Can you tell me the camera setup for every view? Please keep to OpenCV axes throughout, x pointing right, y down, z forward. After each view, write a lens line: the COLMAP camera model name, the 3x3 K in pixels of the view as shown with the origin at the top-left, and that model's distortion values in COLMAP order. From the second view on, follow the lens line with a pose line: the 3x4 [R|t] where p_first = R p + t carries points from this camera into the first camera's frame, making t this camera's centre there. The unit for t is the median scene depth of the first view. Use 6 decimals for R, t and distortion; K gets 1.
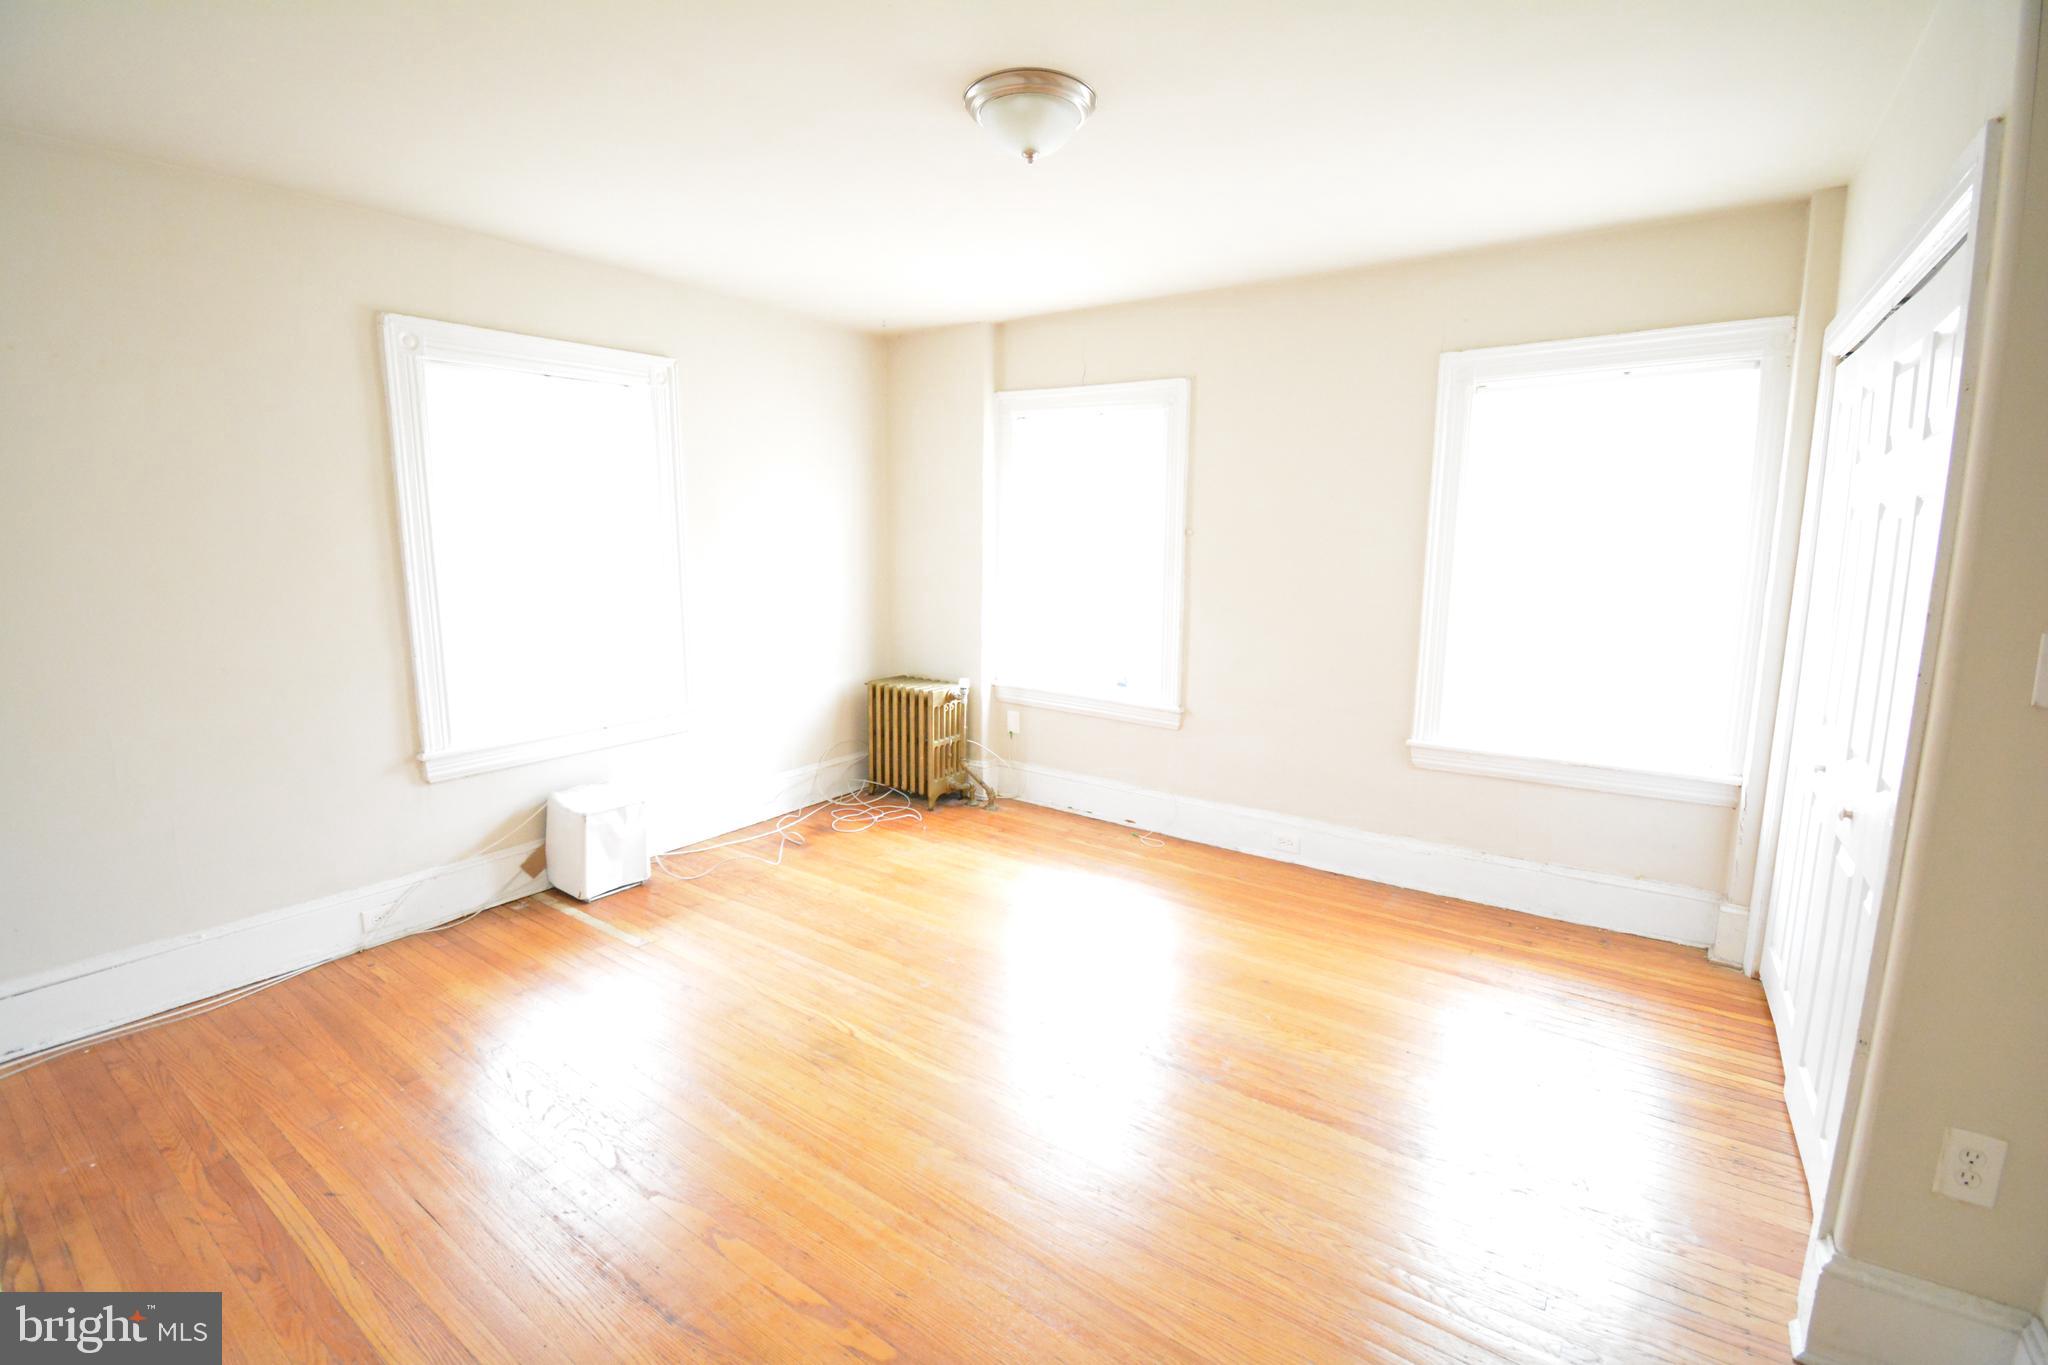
lens RADIAL K [[904.5, 0, 1024.9], [0, 904.5, 671.1], [0, 0, 1]] dist [0.007522, -0.017091]
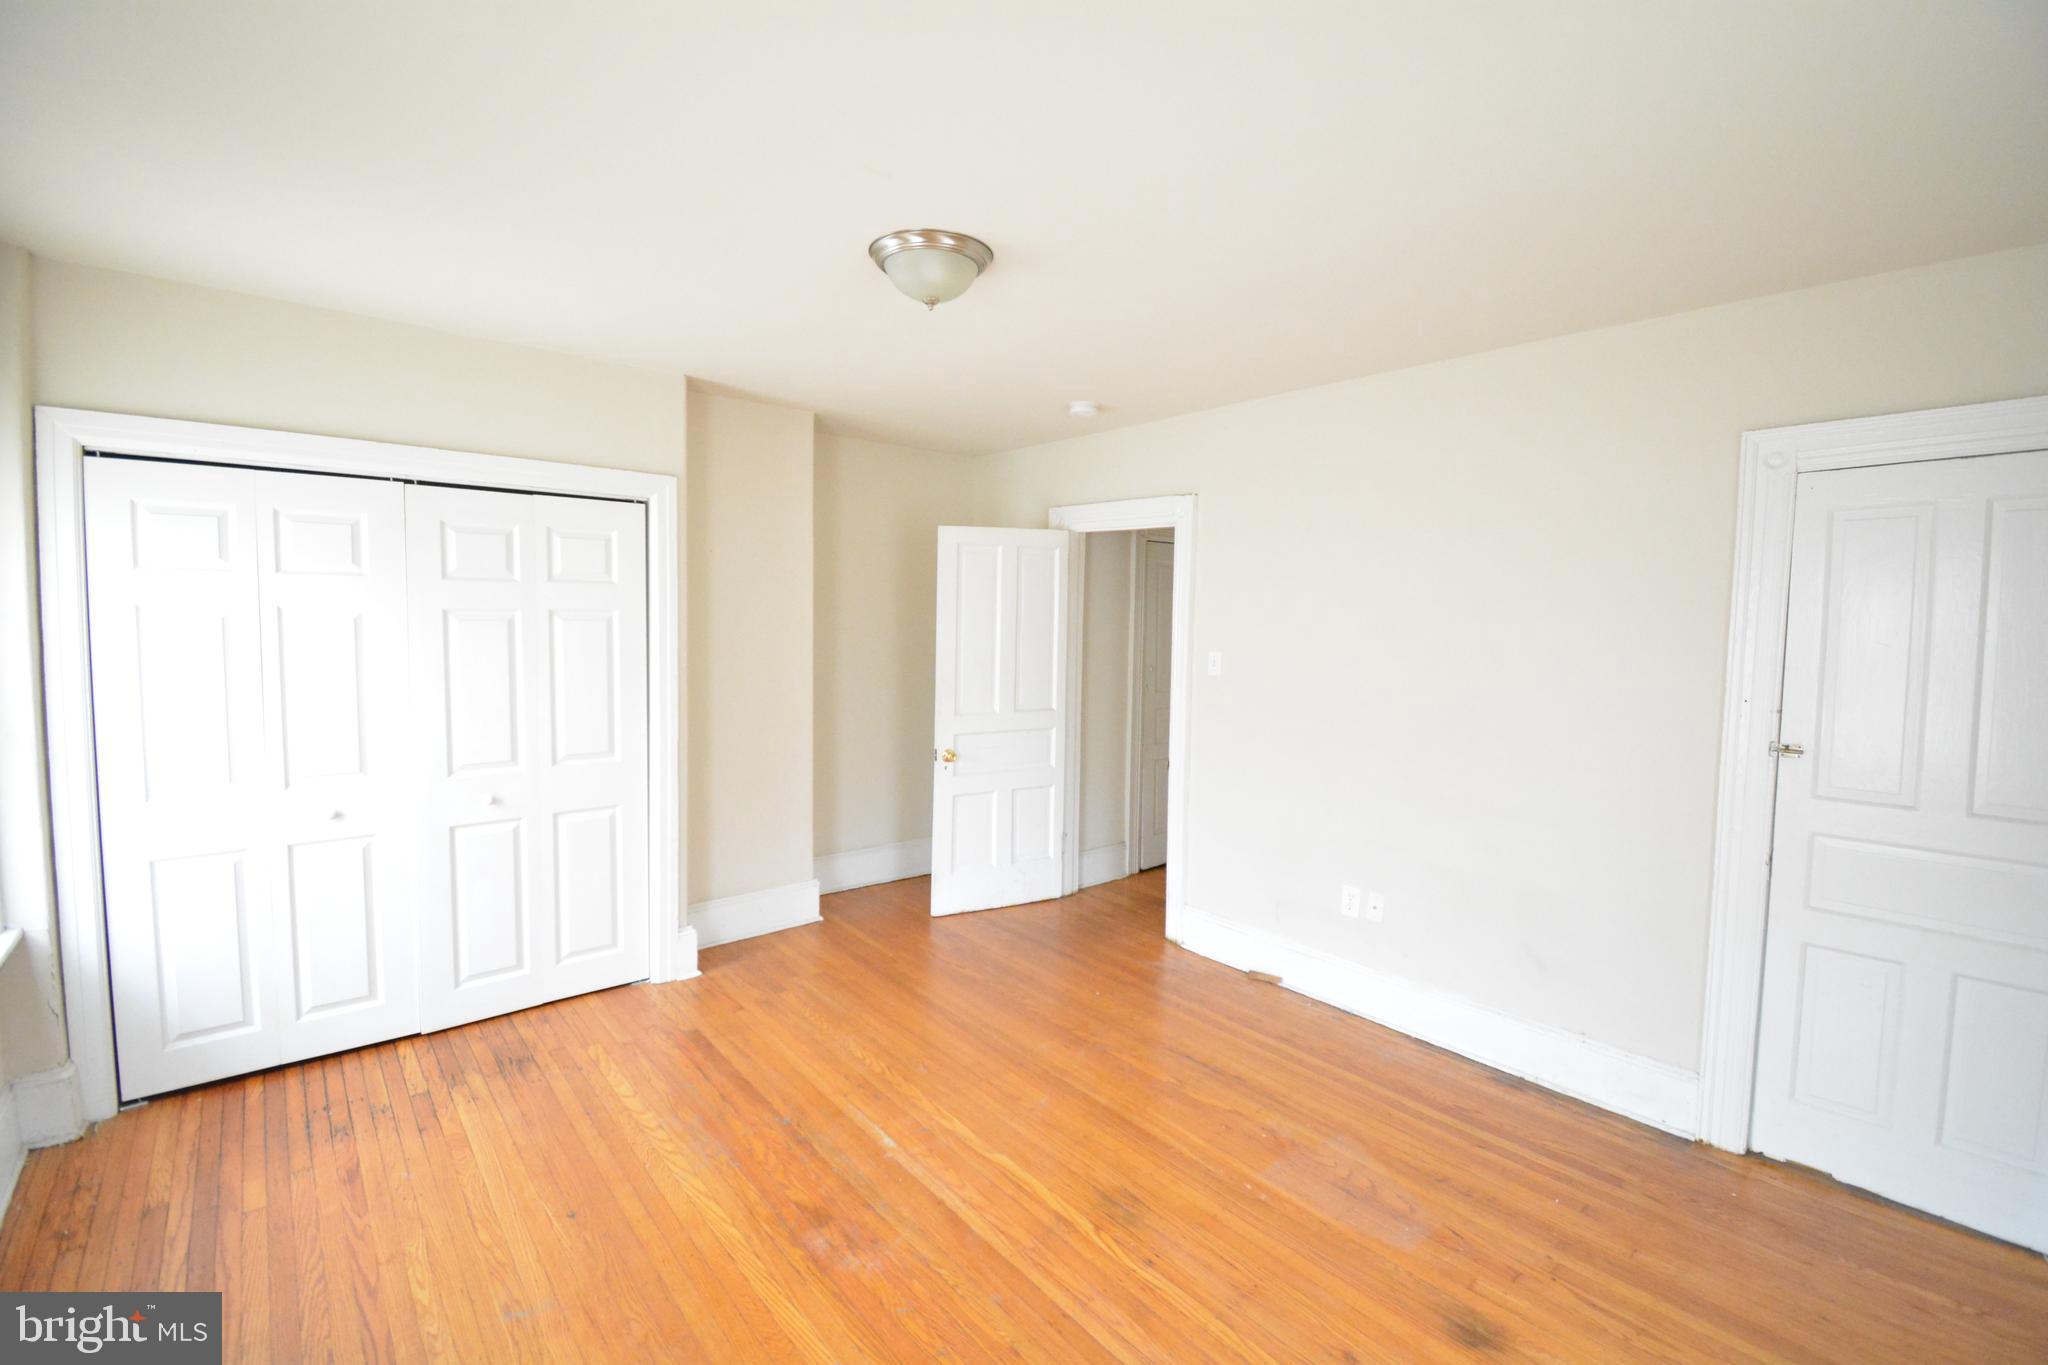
lens RADIAL K [[904.5, 0, 1024.9], [0, 904.5, 671.1], [0, 0, 1]] dist [0.007522, -0.017091]
pose [[-0.967053, -0.037113, 0.251856, -0.322184], [0.017991, 0.976880, 0.213029, -0.305173], [-0.253939, 0.210542, -0.944027, 1.721193]]
